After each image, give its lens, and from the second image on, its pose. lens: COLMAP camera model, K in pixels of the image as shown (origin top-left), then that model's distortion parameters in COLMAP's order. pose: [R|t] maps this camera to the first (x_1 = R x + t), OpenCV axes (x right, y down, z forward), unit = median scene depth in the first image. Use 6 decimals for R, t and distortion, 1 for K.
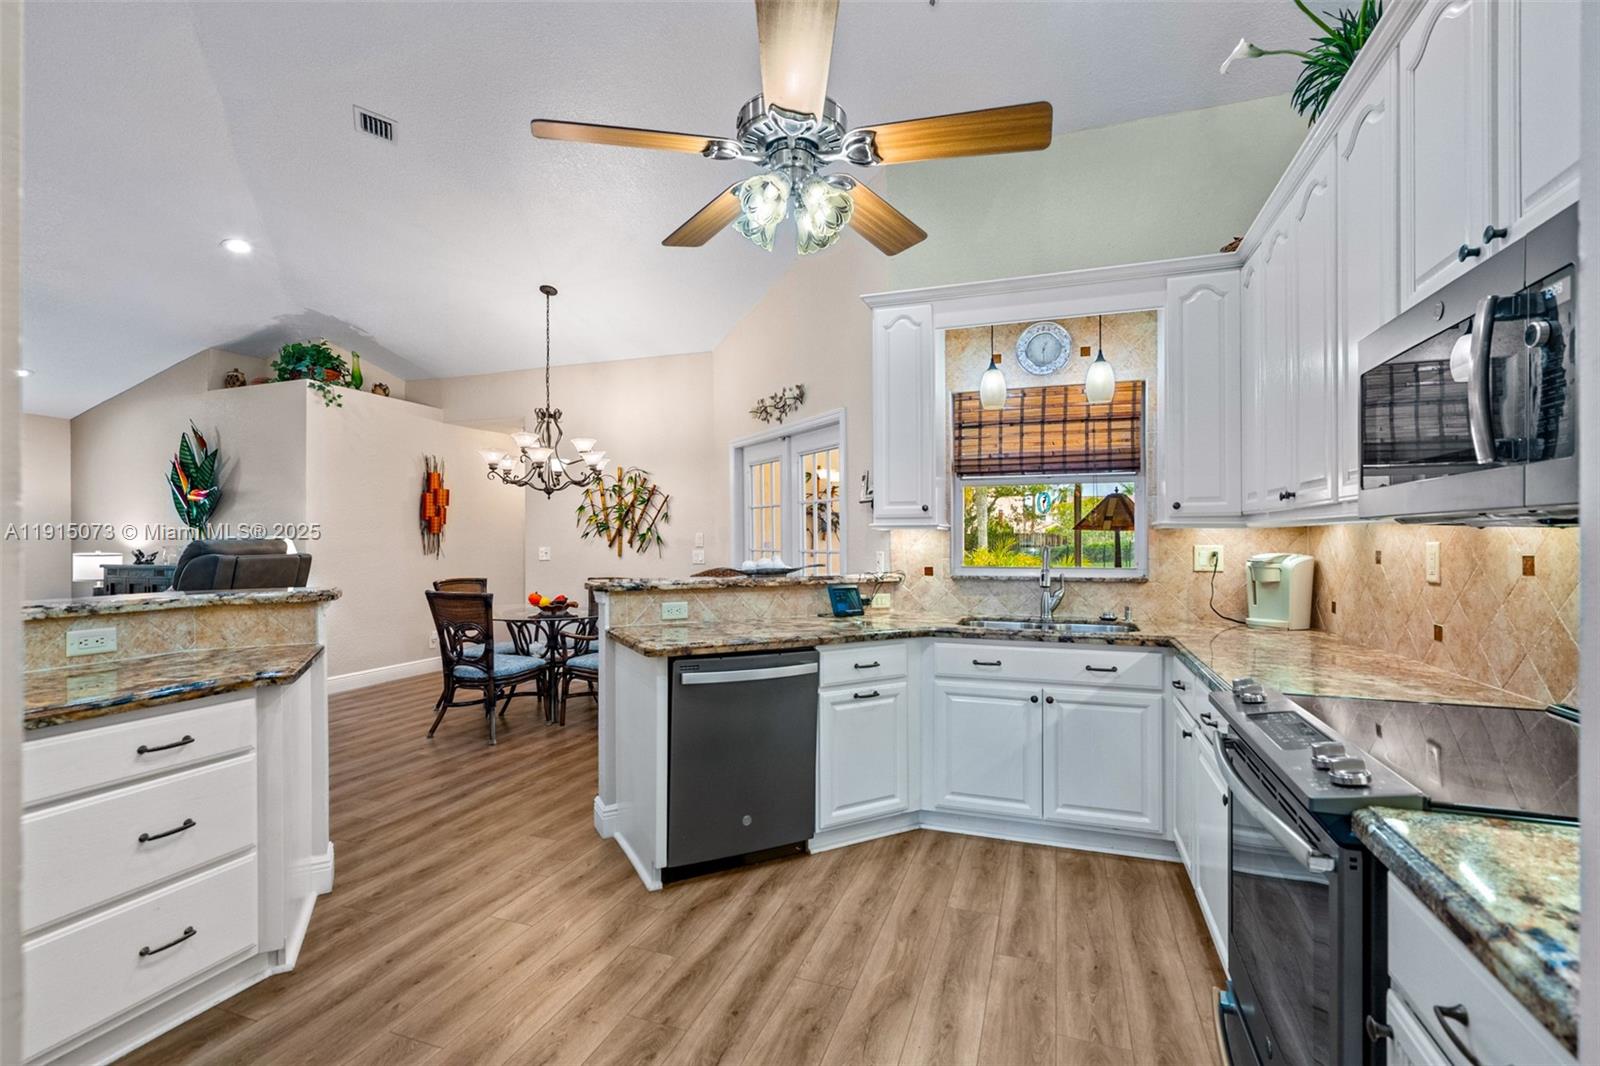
lens RADIAL K [[713.4, 0, 801.0], [0, 713.4, 541.8], [0, 0, 1]] dist [-0.000567, 0.001343]
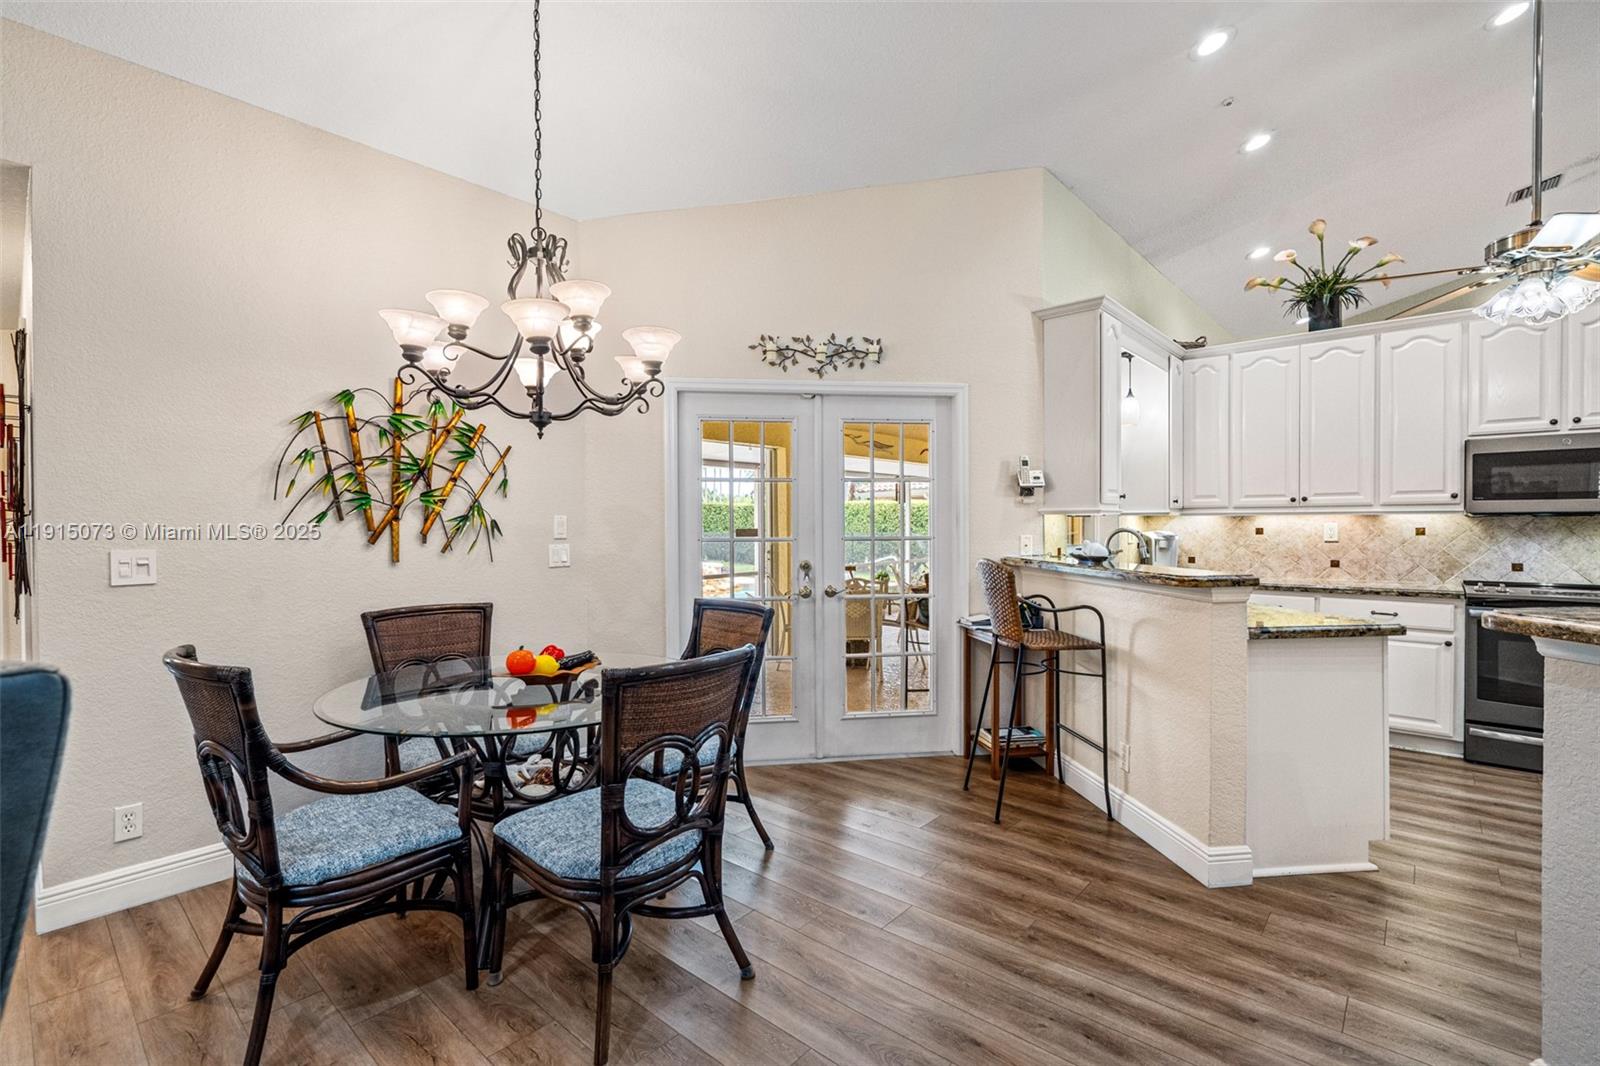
lens RADIAL K [[713.4, 0, 807.0], [0, 713.4, 532.8], [0, 0, 1]] dist [-0.000567, 0.001343]
pose [[0.373797, -0.018065, 0.927334, -0.611455], [0.008079, 0.999836, 0.016221, -0.006136], [-0.927475, 0.001428, 0.373882, 0.577470]]
